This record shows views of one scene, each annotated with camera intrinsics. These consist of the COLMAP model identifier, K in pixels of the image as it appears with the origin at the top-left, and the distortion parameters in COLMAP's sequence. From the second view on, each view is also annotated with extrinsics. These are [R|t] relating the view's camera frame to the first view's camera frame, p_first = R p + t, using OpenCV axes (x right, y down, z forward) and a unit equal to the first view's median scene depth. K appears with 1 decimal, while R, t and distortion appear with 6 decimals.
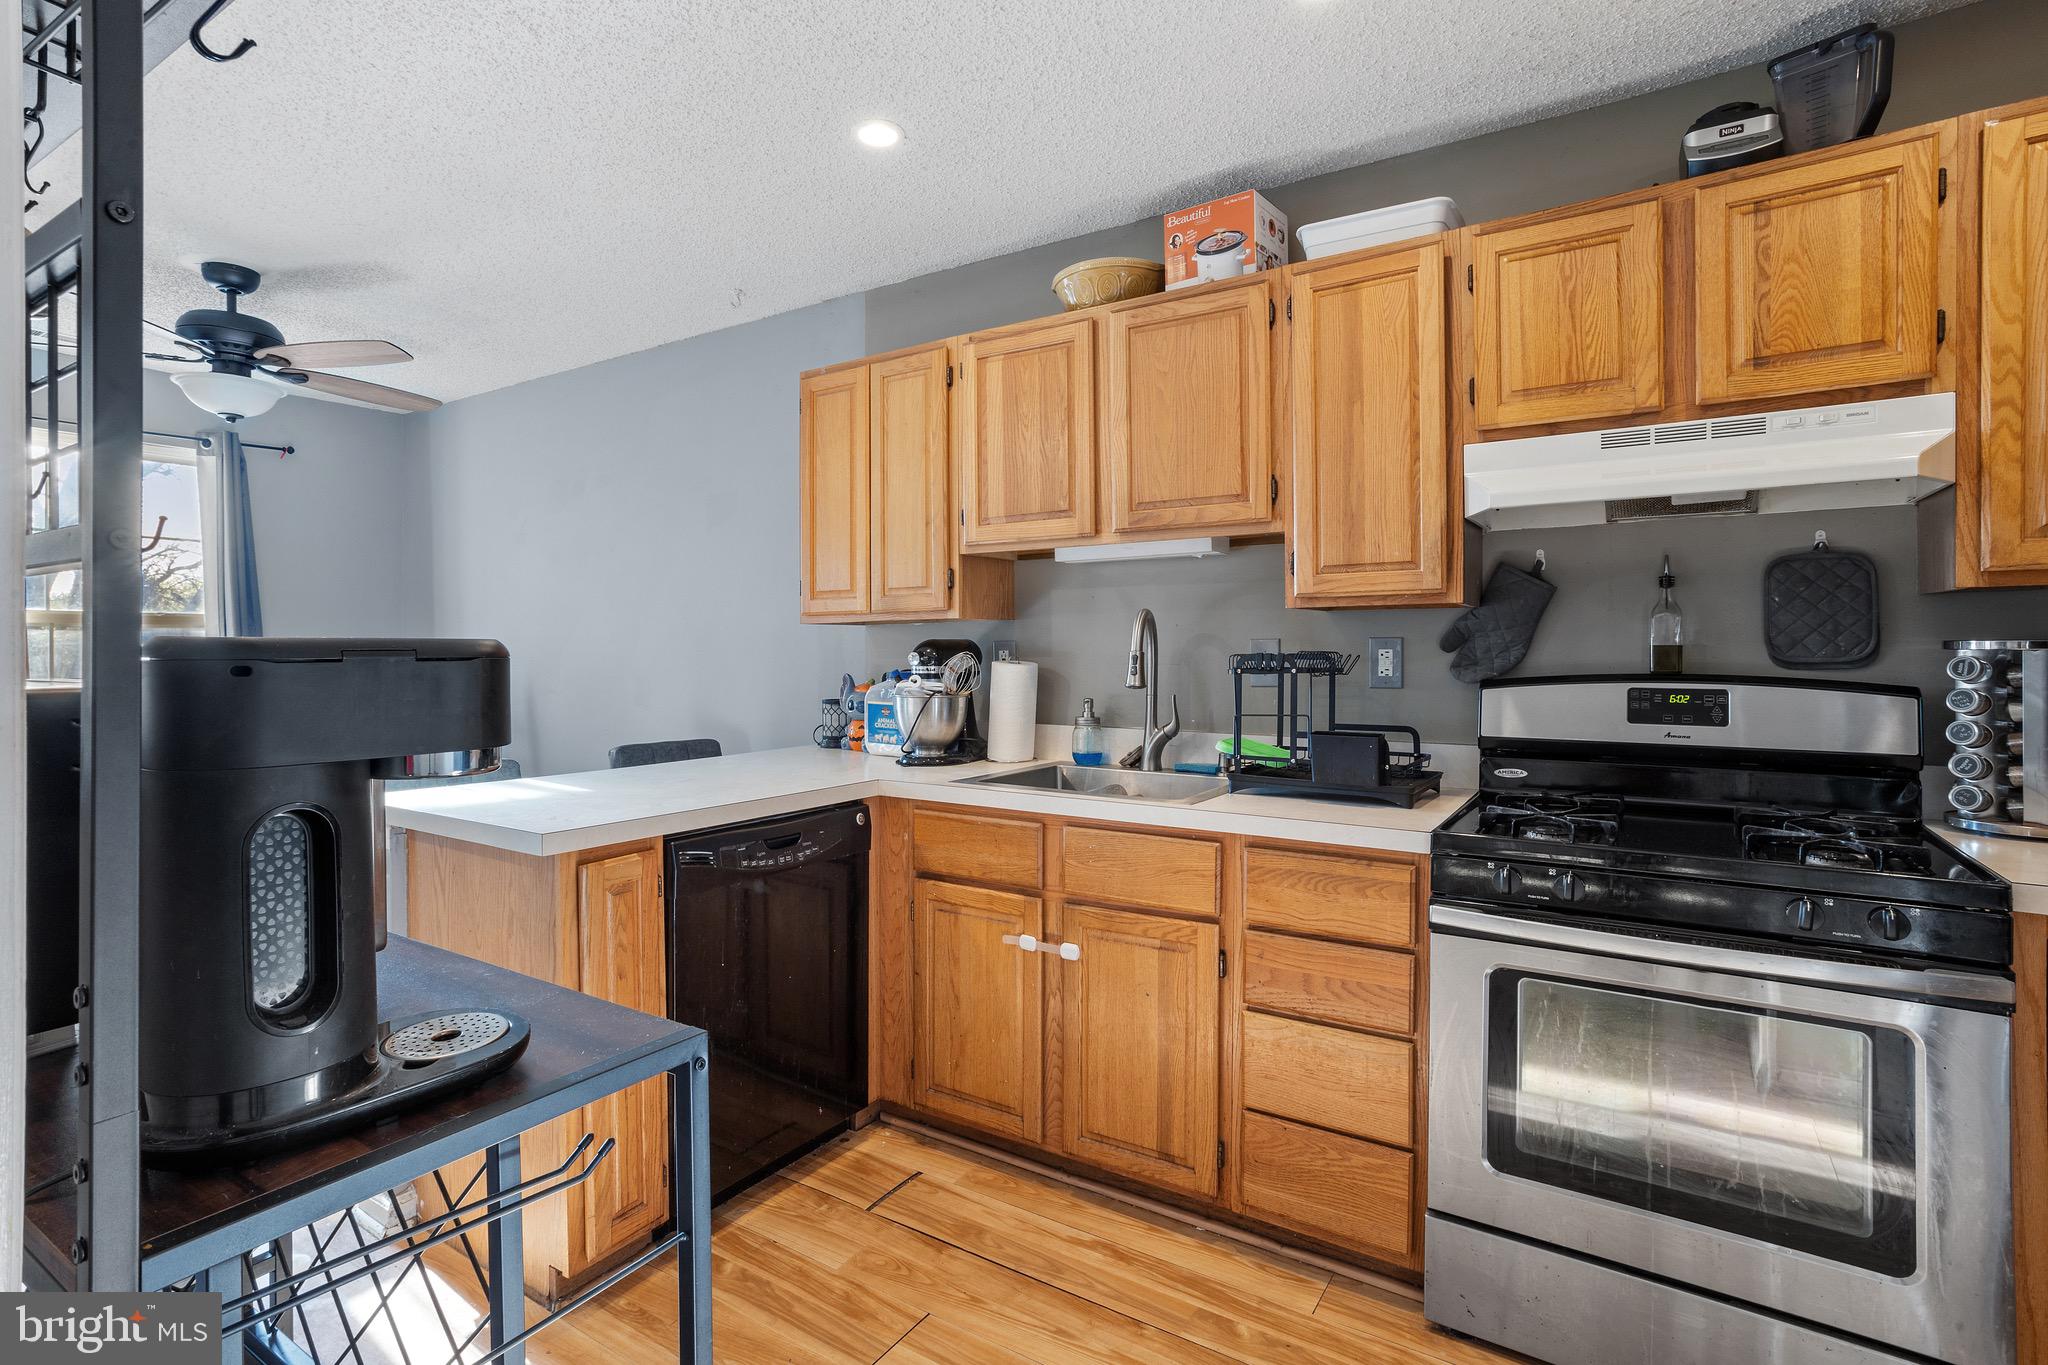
lens RADIAL K [[998.1, 0, 1012.6], [0, 998.1, 663.1], [0, 0, 1]] dist [-0.042278, 0.025855]
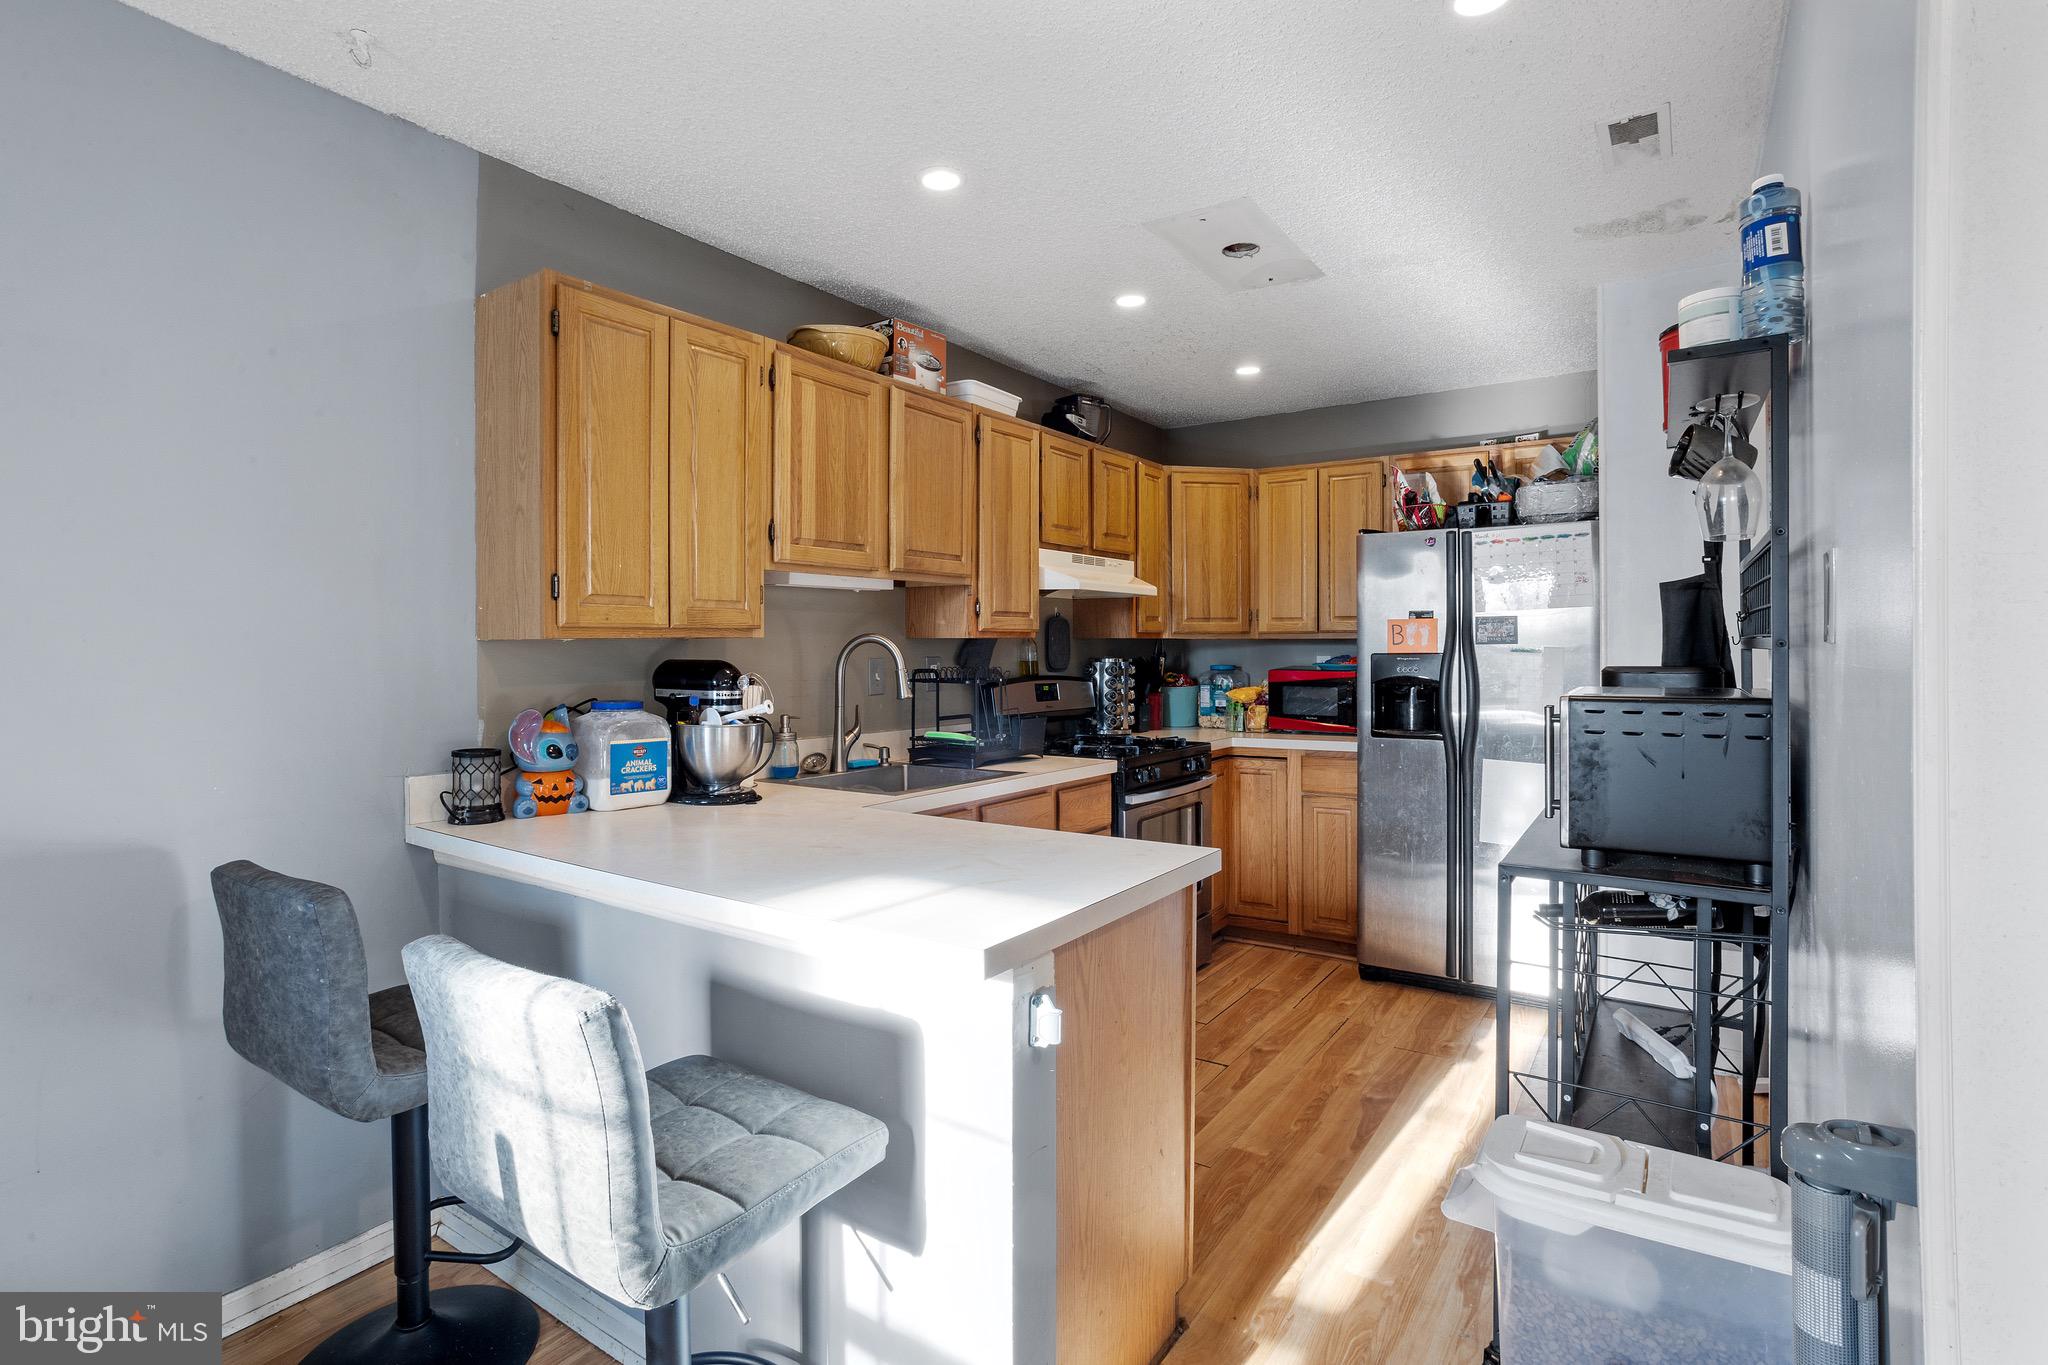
lens RADIAL K [[998.1, 0, 996.6], [0, 998.1, 660.9], [0, 0, 1]] dist [-0.042278, 0.025855]
pose [[0.039200, -0.011517, 0.999165, -1.196258], [0.014318, 0.999837, 0.010963, -0.036707], [-0.999129, 0.013876, 0.039359, 0.909810]]
